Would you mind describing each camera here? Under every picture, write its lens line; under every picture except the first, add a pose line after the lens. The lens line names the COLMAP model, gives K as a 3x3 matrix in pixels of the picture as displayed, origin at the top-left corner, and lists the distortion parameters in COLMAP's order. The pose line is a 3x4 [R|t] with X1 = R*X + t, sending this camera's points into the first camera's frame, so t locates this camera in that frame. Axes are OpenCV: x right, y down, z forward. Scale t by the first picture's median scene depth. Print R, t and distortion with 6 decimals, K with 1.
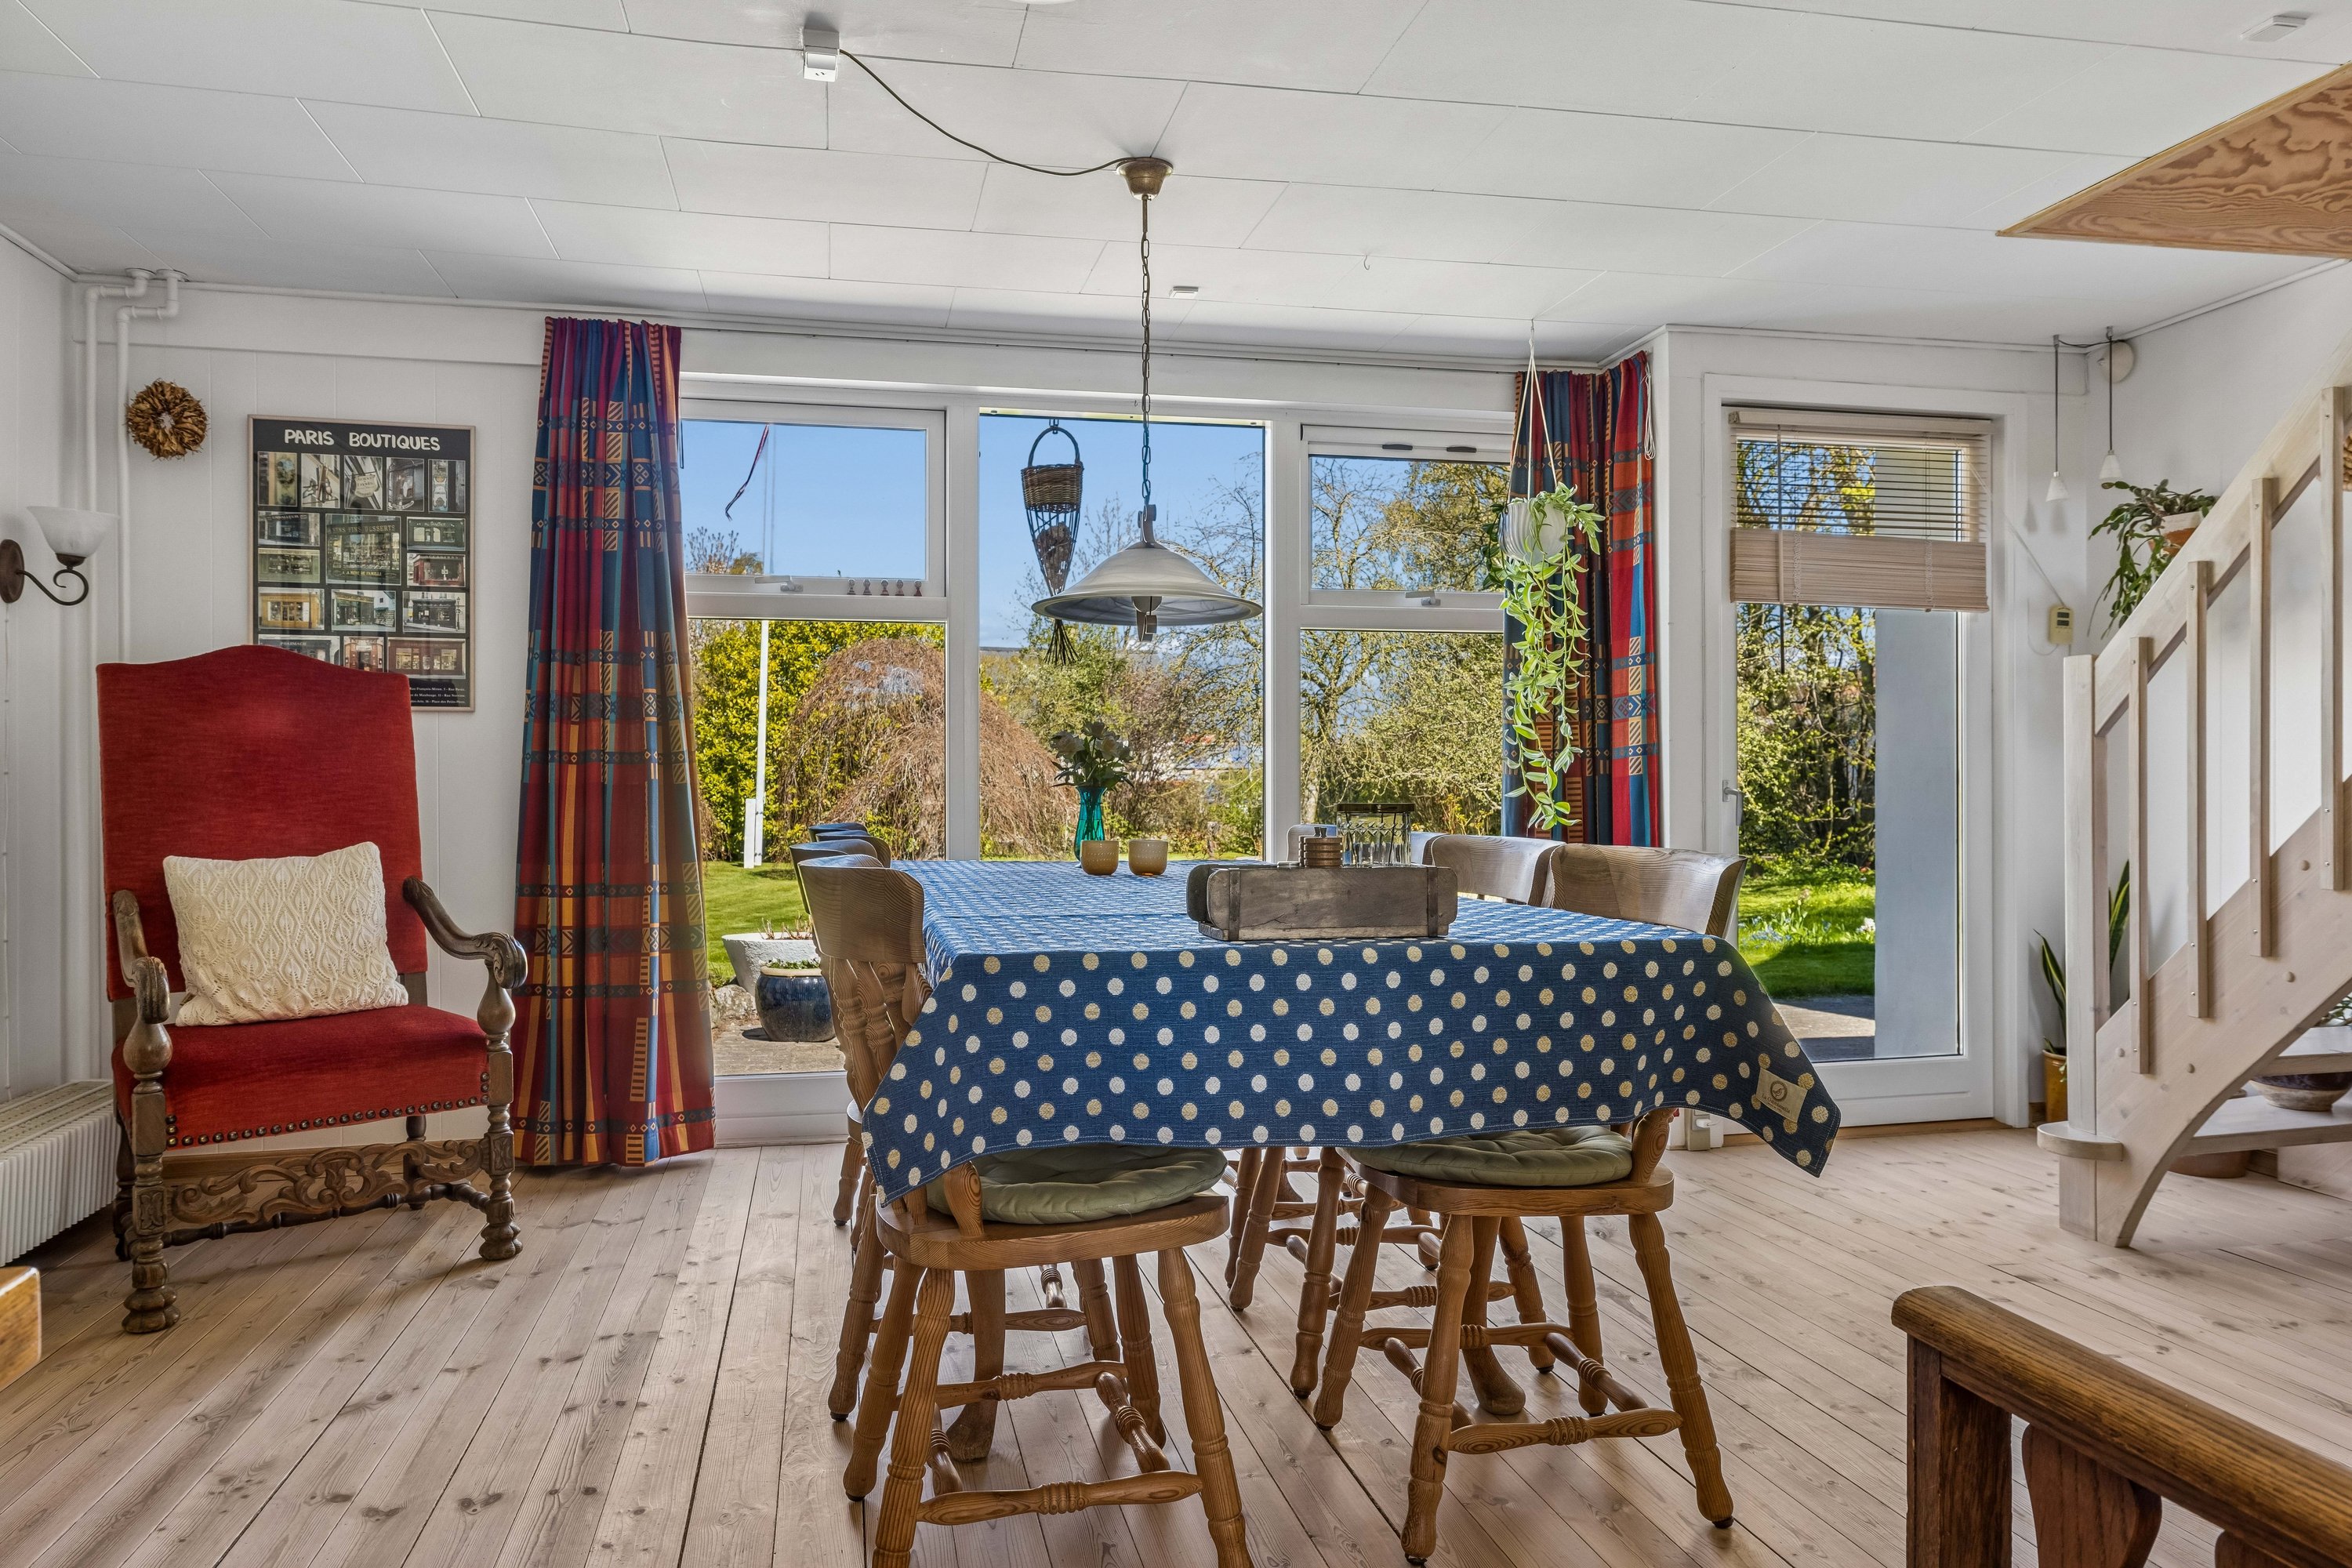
lens RADIAL K [[1536.3, 0, 1174.9], [0, 1536.3, 781.3], [0, 0, 1]] dist [-0.001533, 0.000935]
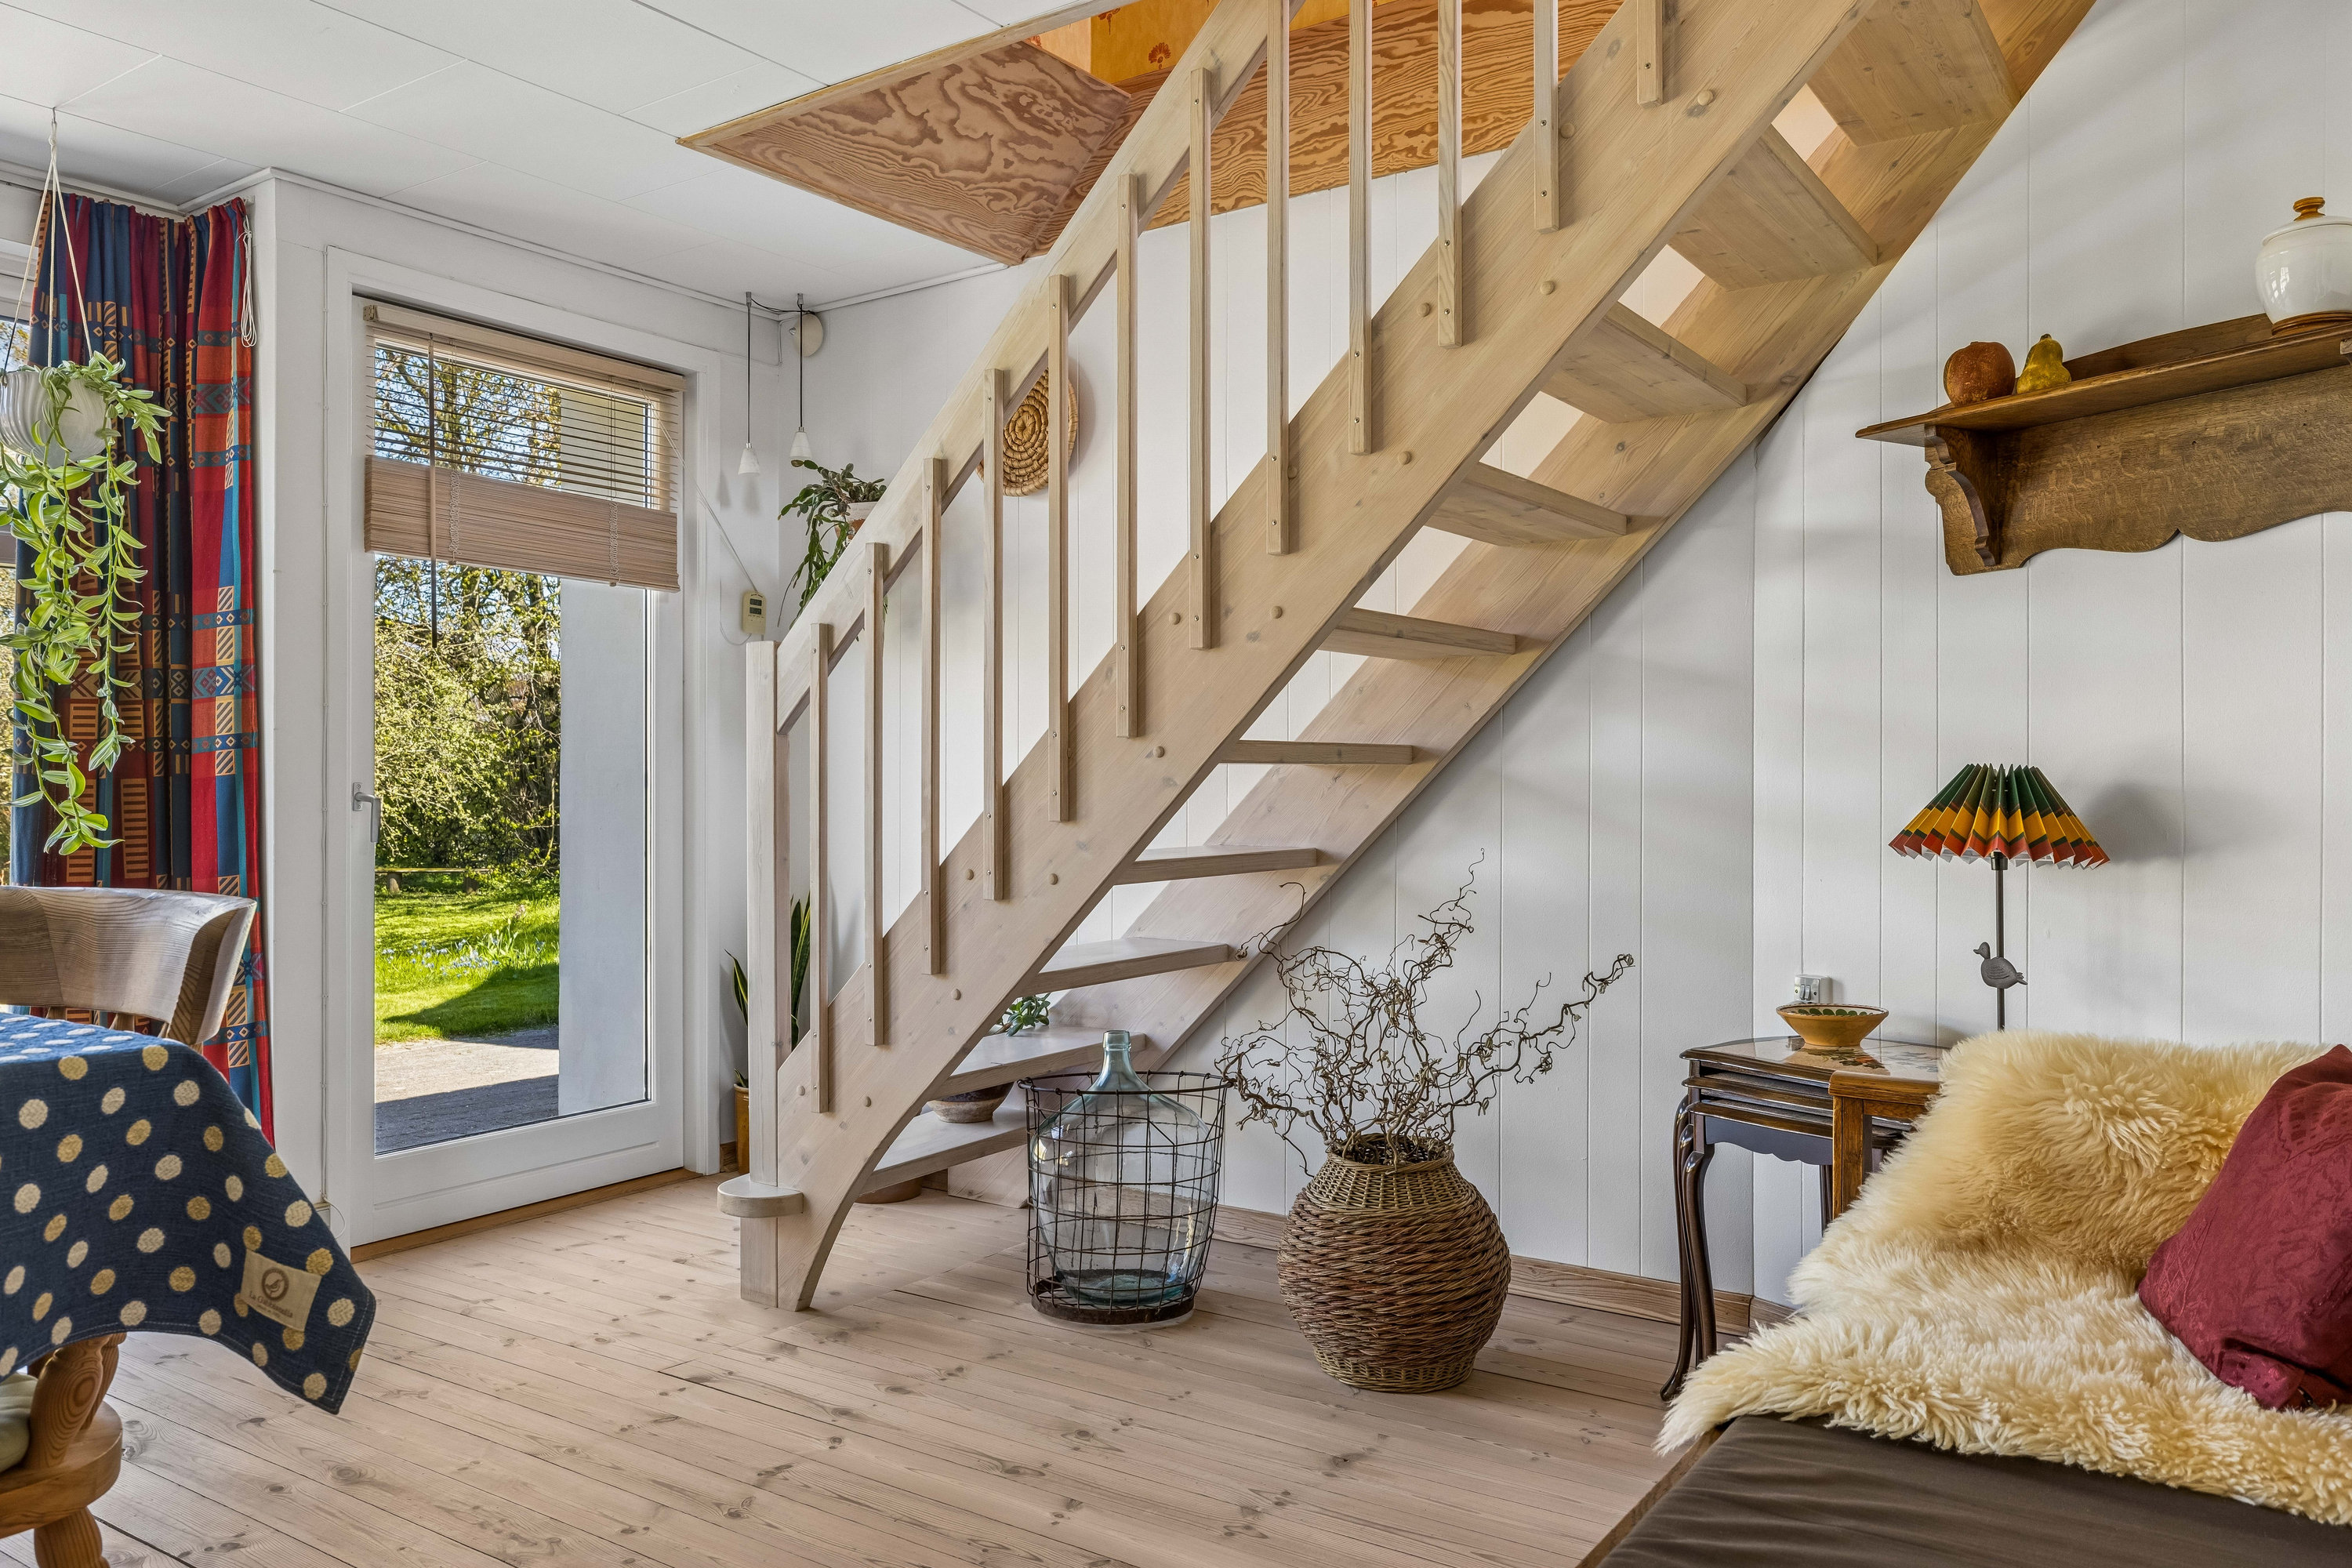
lens RADIAL K [[1691.2, 0, 1176.8], [0, 1691.2, 786.0], [0, 0, 1]] dist [-0.000553, -0.004870]
pose [[0.728687, 0.000375, 0.684847, 0.094492], [-0.000838, 1.000000, 0.000344, 0.000193], [-0.684846, -0.000824, 0.728687, 0.125976]]
